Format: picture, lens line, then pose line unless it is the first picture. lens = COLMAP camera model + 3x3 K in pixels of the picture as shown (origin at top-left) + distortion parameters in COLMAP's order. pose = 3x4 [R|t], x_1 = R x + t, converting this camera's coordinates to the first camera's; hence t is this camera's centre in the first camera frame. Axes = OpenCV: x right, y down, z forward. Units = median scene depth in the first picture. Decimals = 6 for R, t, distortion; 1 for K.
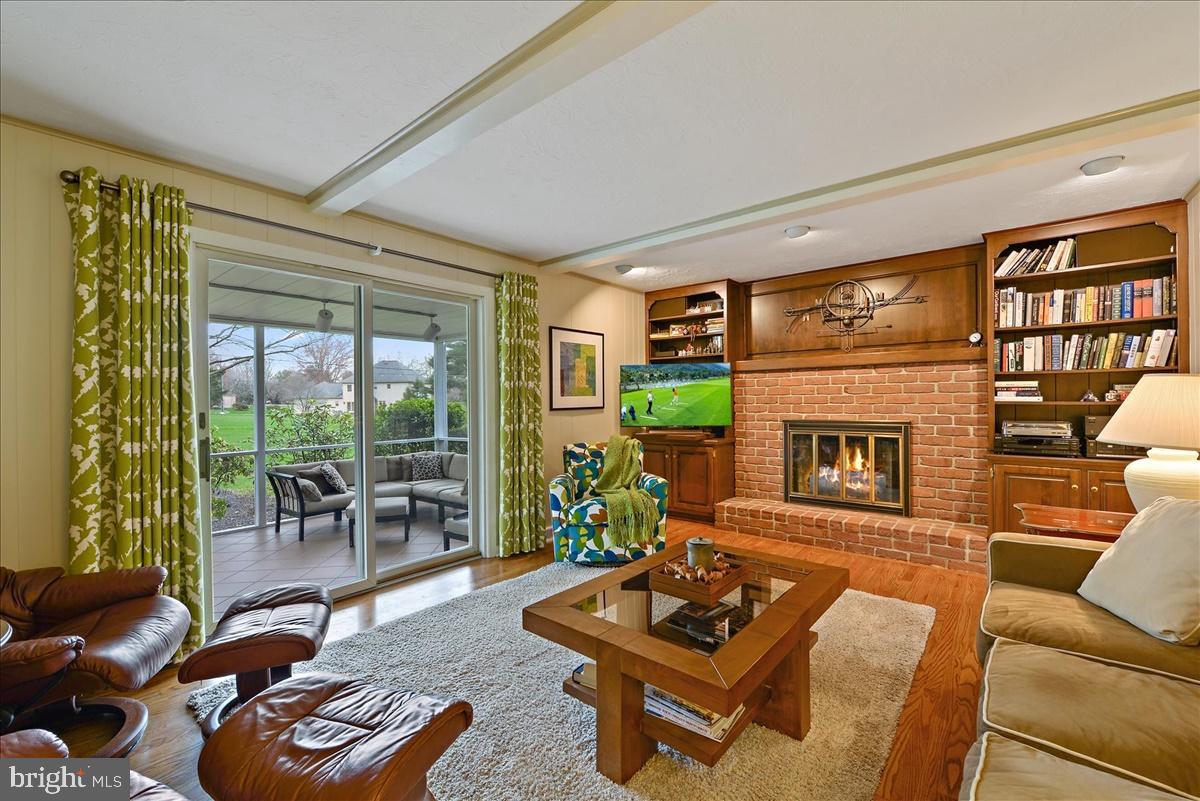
lens RADIAL K [[502.3, 0, 603.3], [0, 502.3, 398.0], [0, 0, 1]] dist [-0.005148, 0.000083]
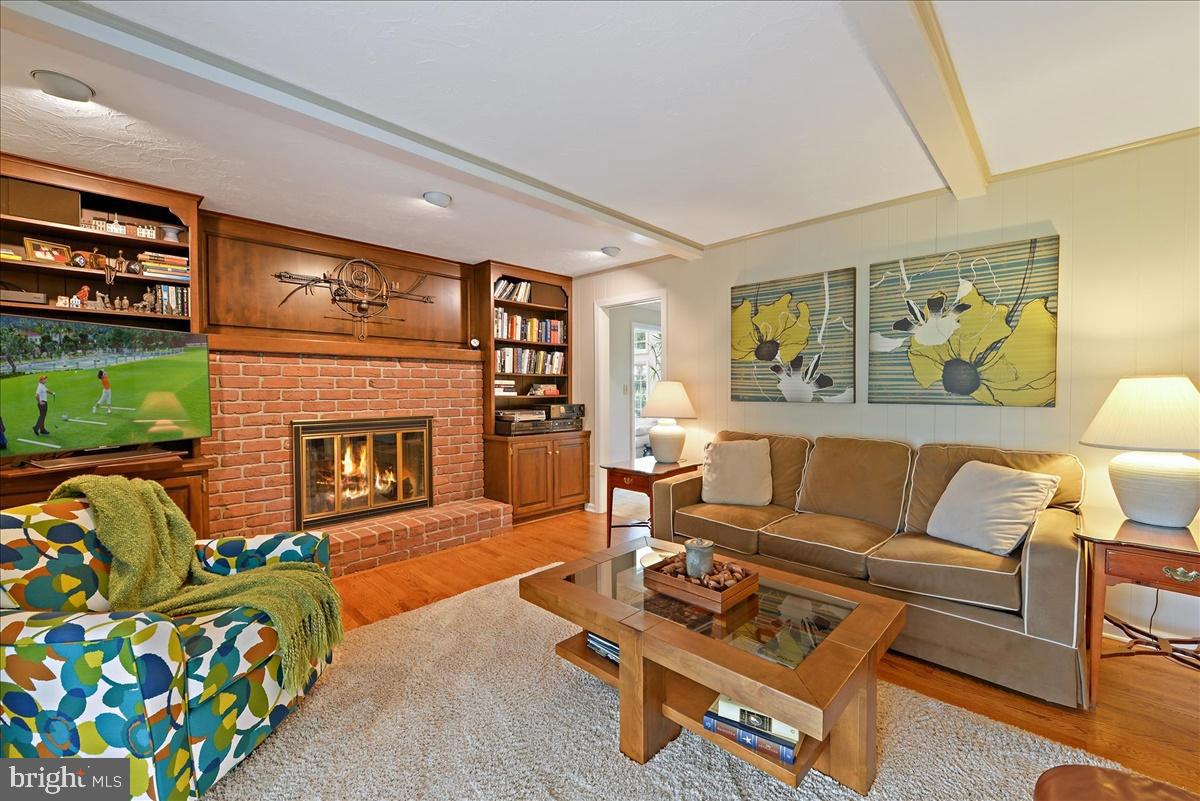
lens RADIAL K [[479.5, 0, 601.7], [0, 479.5, 403.5], [0, 0, 1]] dist [-0.008671, 0.000463]
pose [[0.078610, -0.016524, 0.996768, -0.383713], [0.001192, 0.999863, 0.016481, 0.006786], [-0.996905, -0.000108, 0.078619, 0.609894]]
